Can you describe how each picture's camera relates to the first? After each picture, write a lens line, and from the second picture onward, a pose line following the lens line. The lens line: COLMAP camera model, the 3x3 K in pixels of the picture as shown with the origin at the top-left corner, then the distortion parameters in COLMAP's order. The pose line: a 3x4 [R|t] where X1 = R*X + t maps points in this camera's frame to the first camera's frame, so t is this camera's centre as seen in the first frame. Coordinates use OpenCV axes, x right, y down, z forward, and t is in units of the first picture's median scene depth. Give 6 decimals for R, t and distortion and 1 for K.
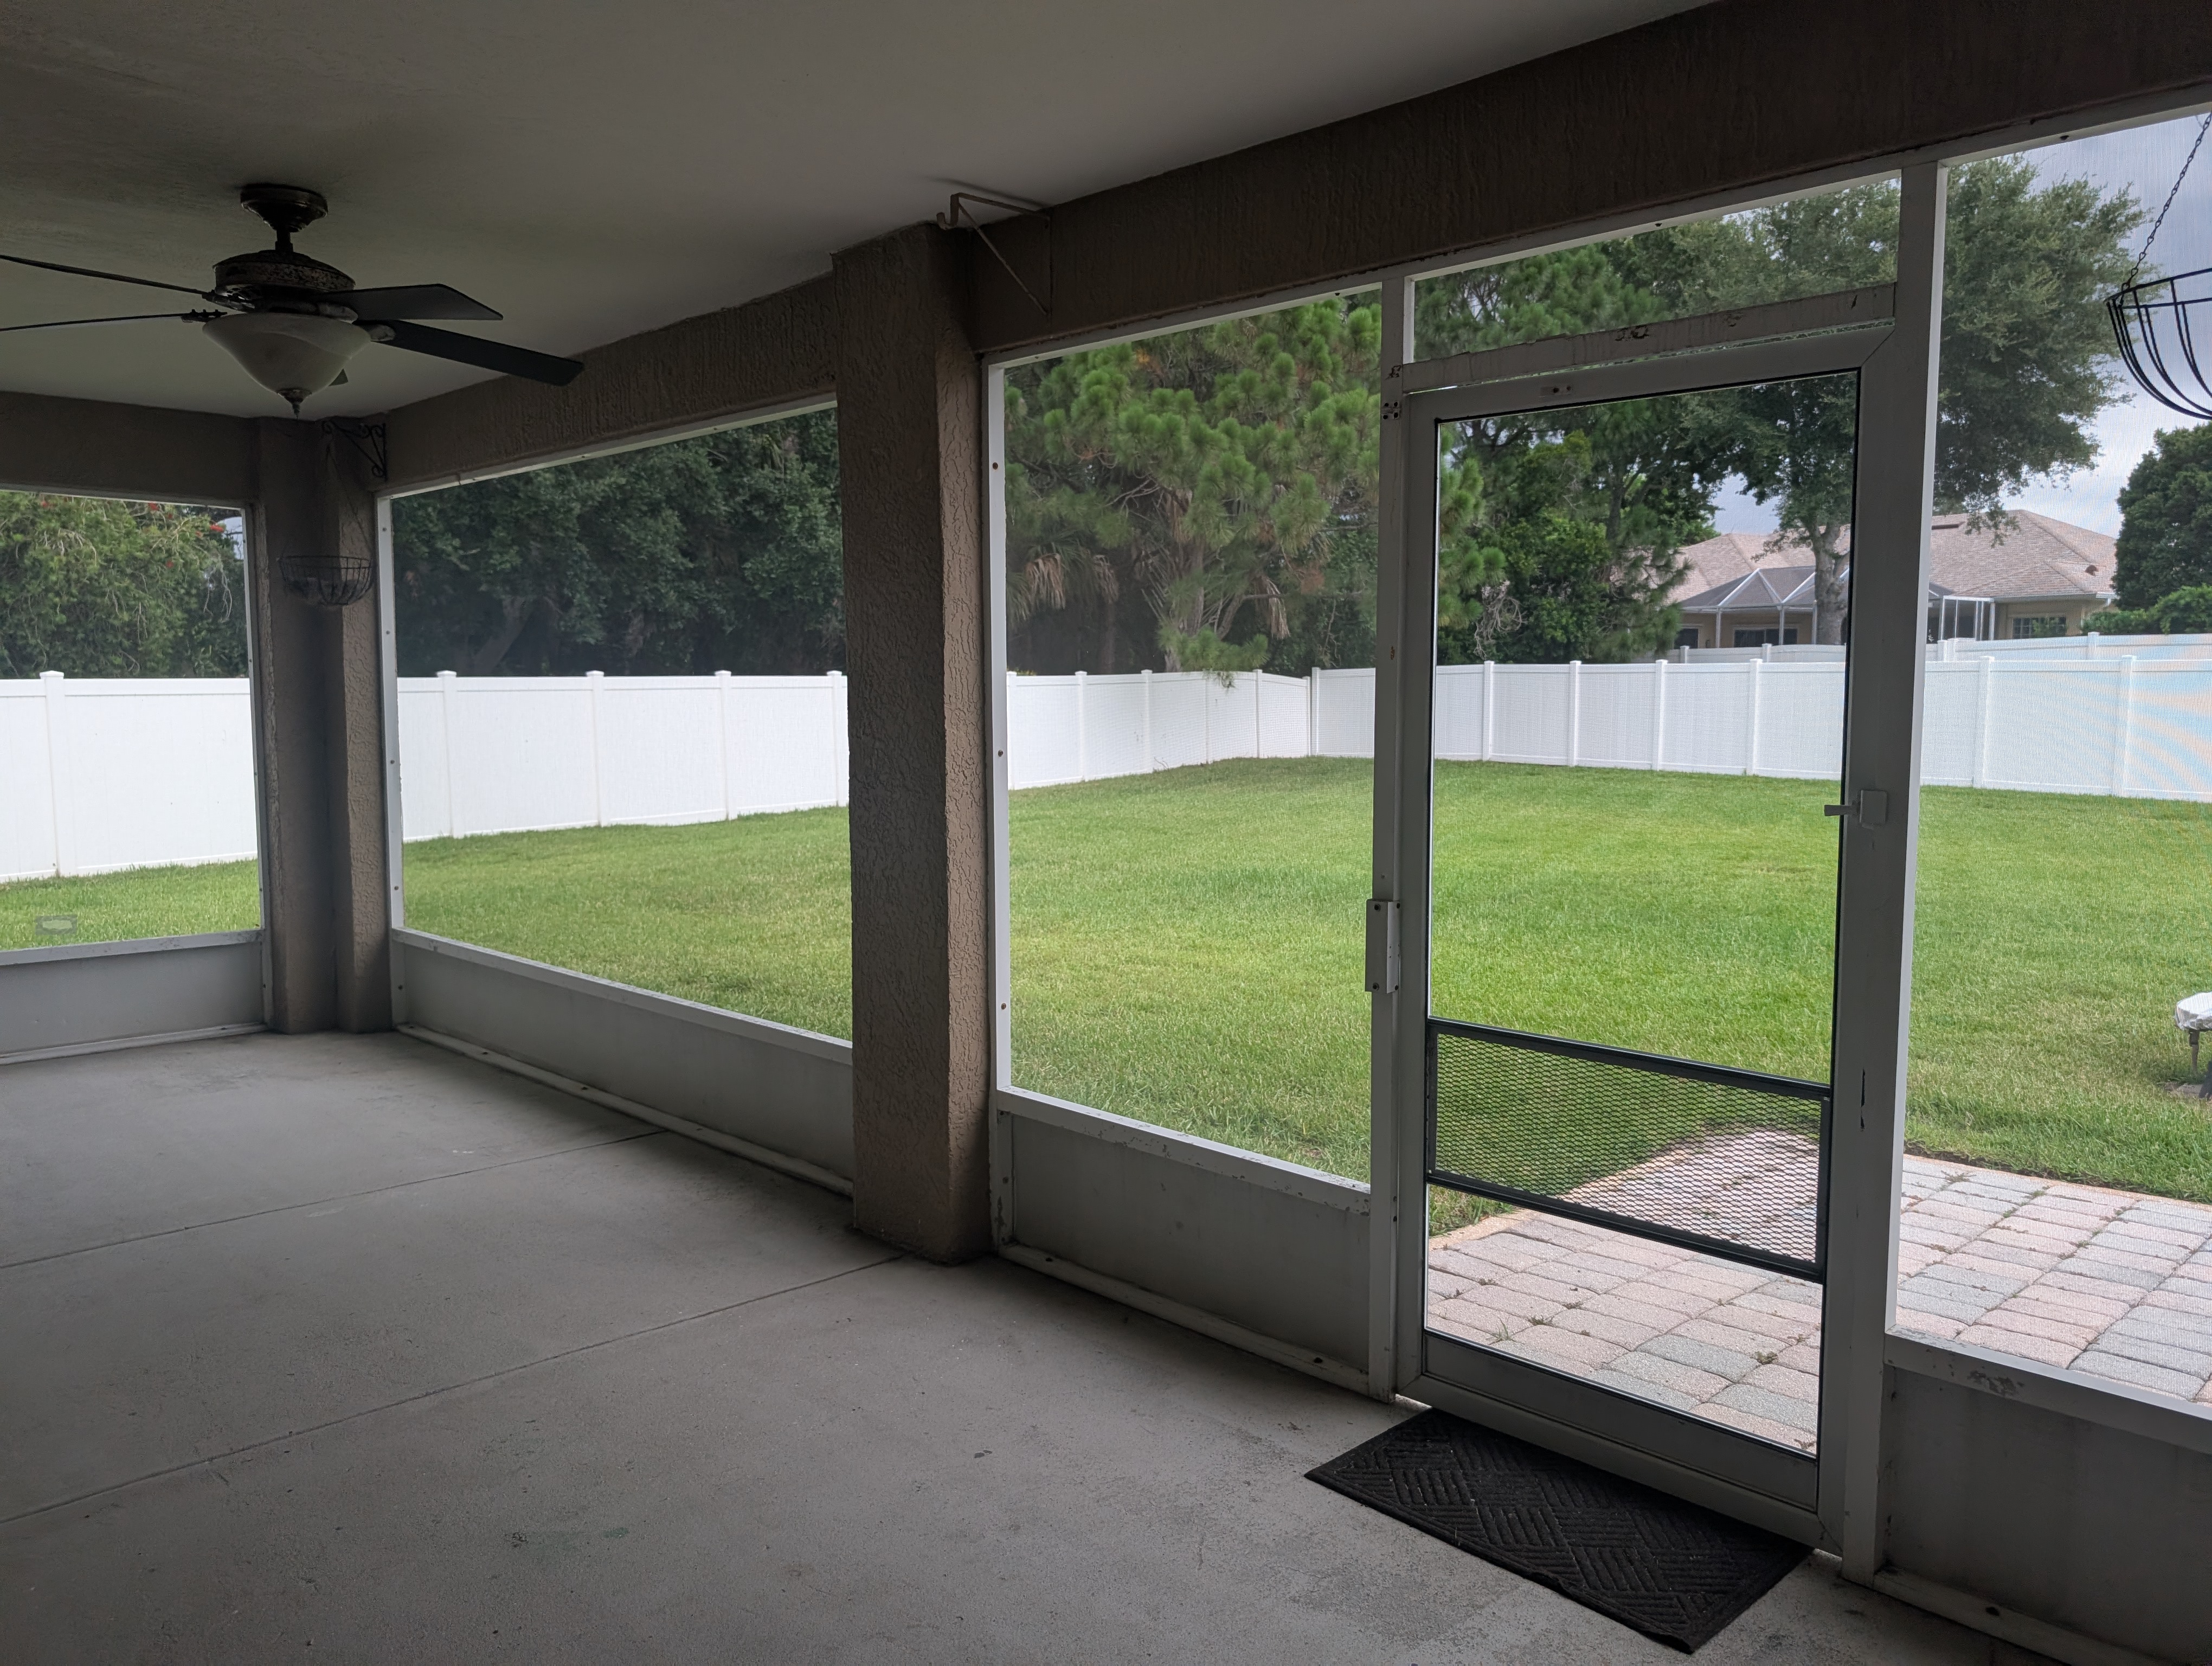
lens RADIAL K [[1600.6, 0, 1119.4], [0, 1600.6, 841.7], [0, 0, 1]] dist [0.030183, -0.041886]
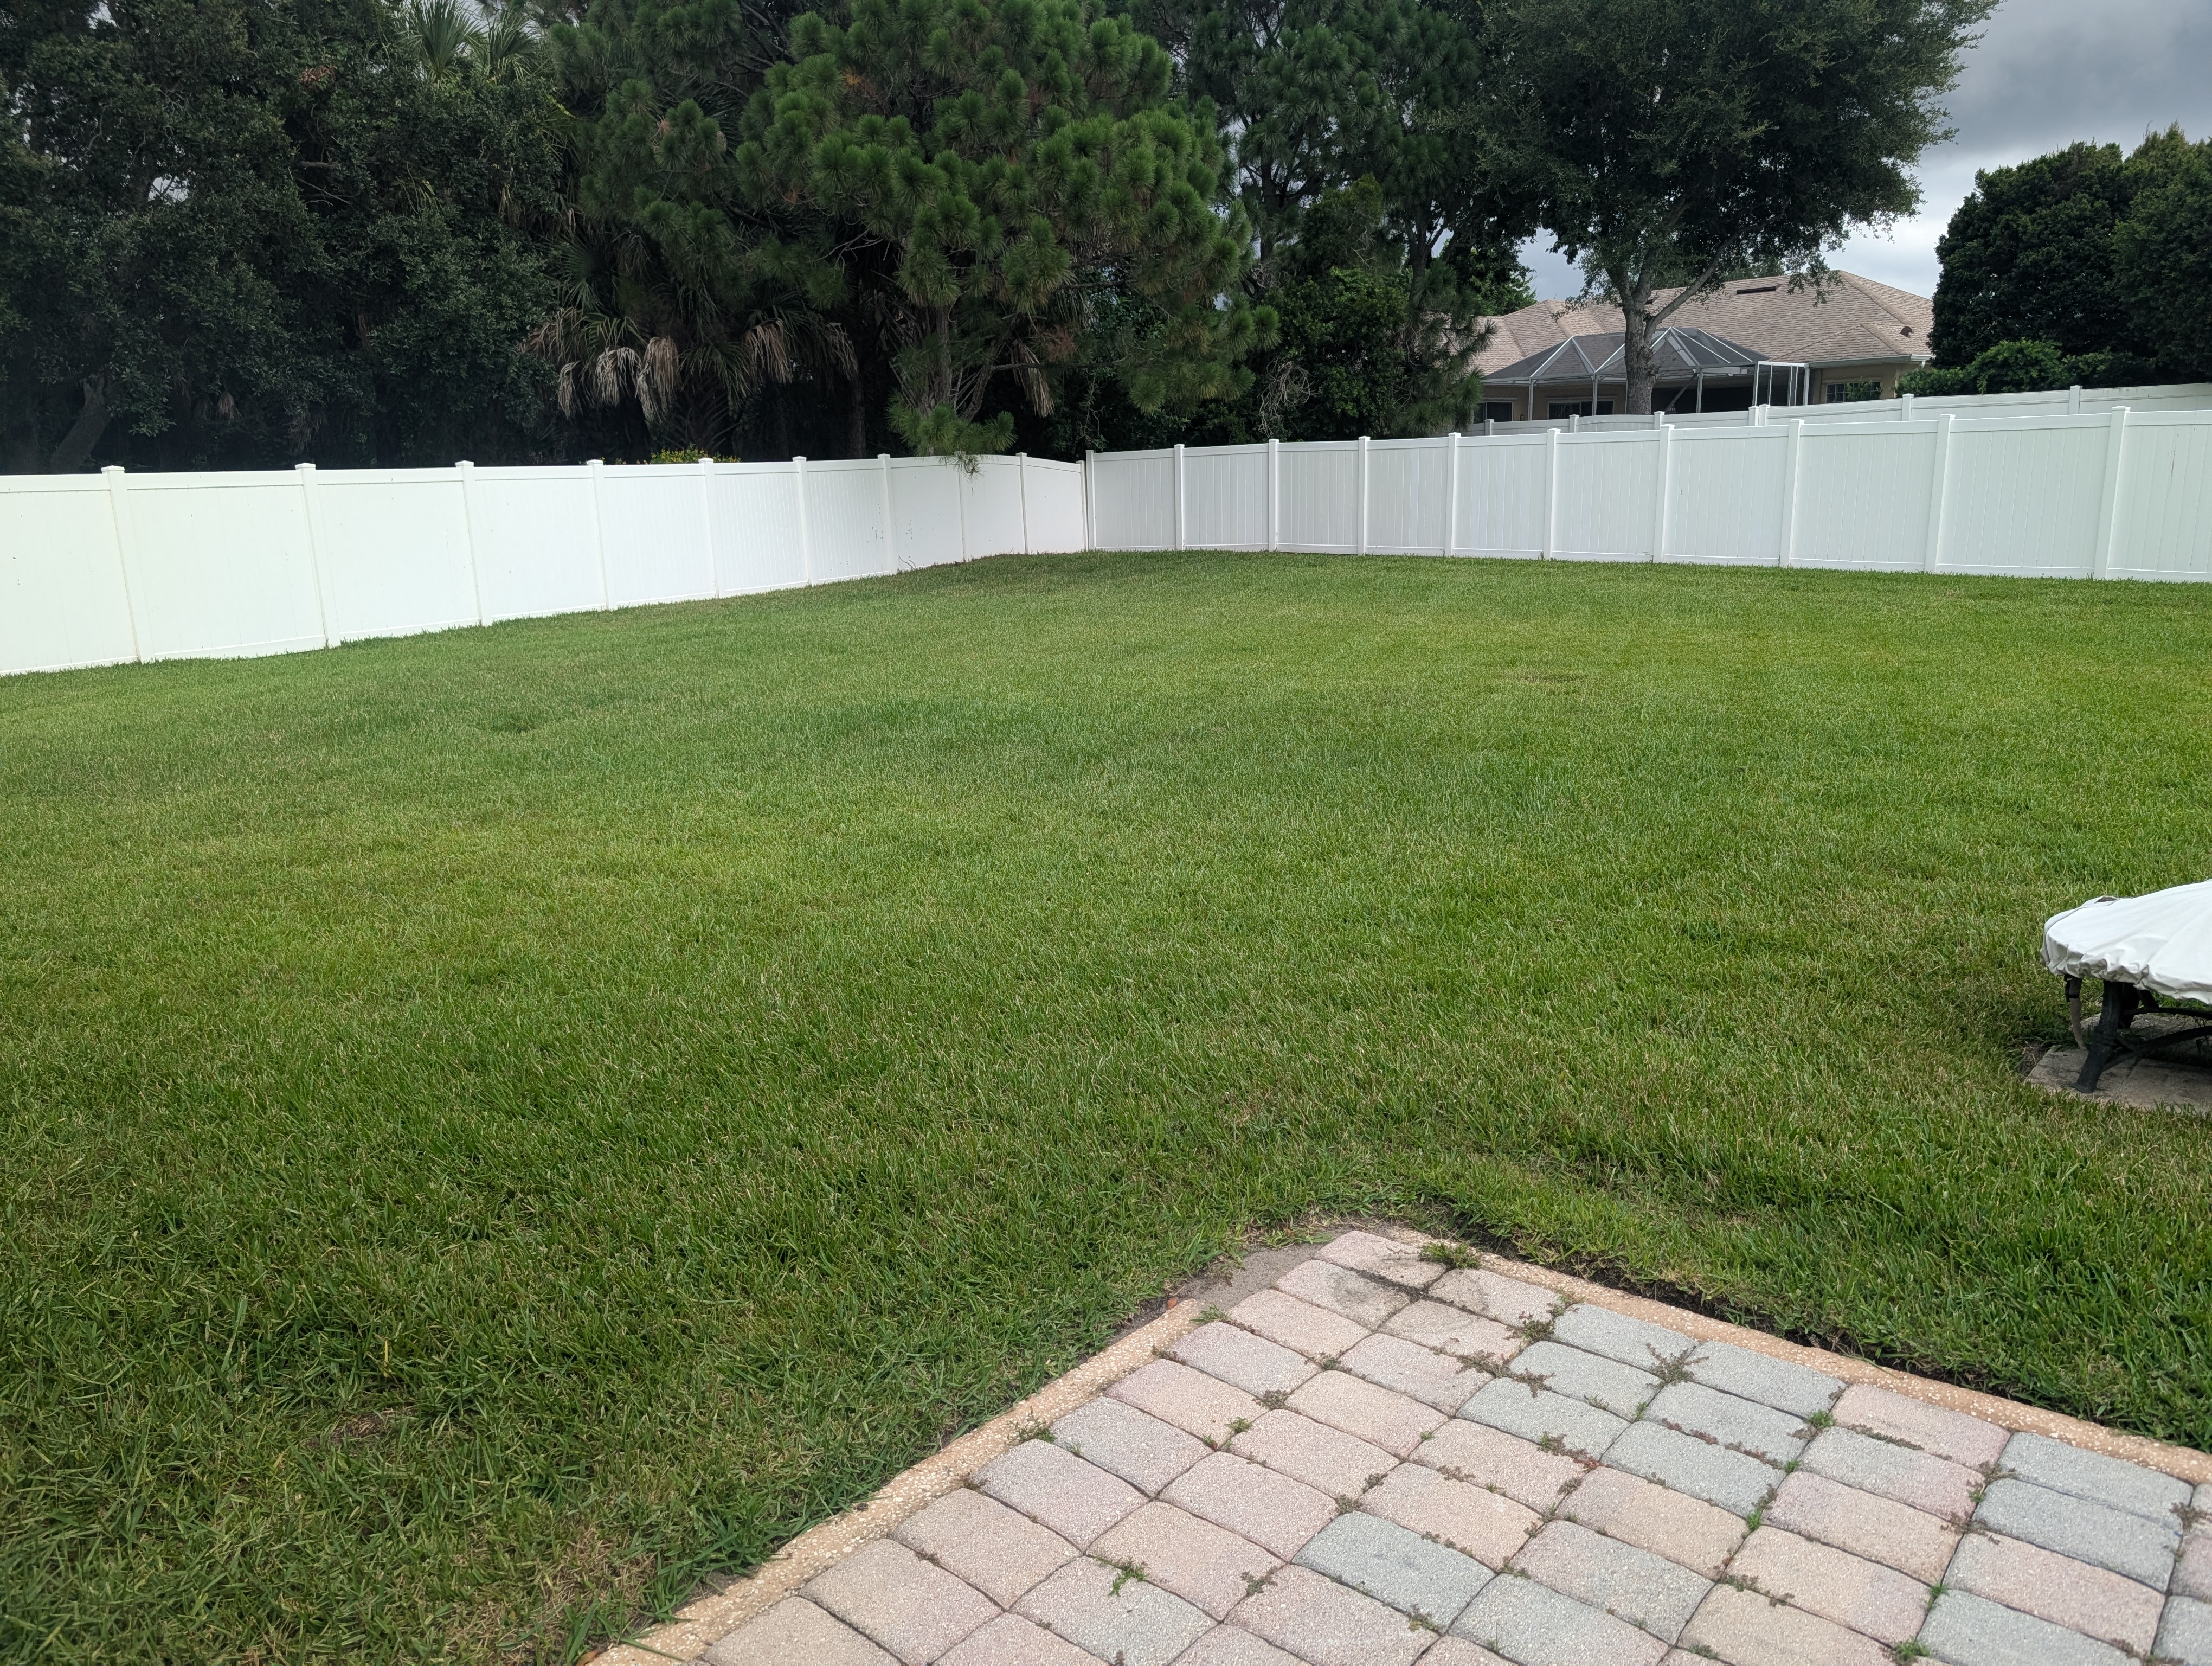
lens RADIAL K [[1600.6, 0, 1106.6], [0, 1600.6, 825.2], [0, 0, 1]] dist [0.030183, -0.041886]
pose [[0.995454, -0.040779, 0.086074, 0.056065], [0.030488, 0.992587, 0.117651, -0.005957], [-0.090234, -0.114492, 0.989318, 0.097333]]
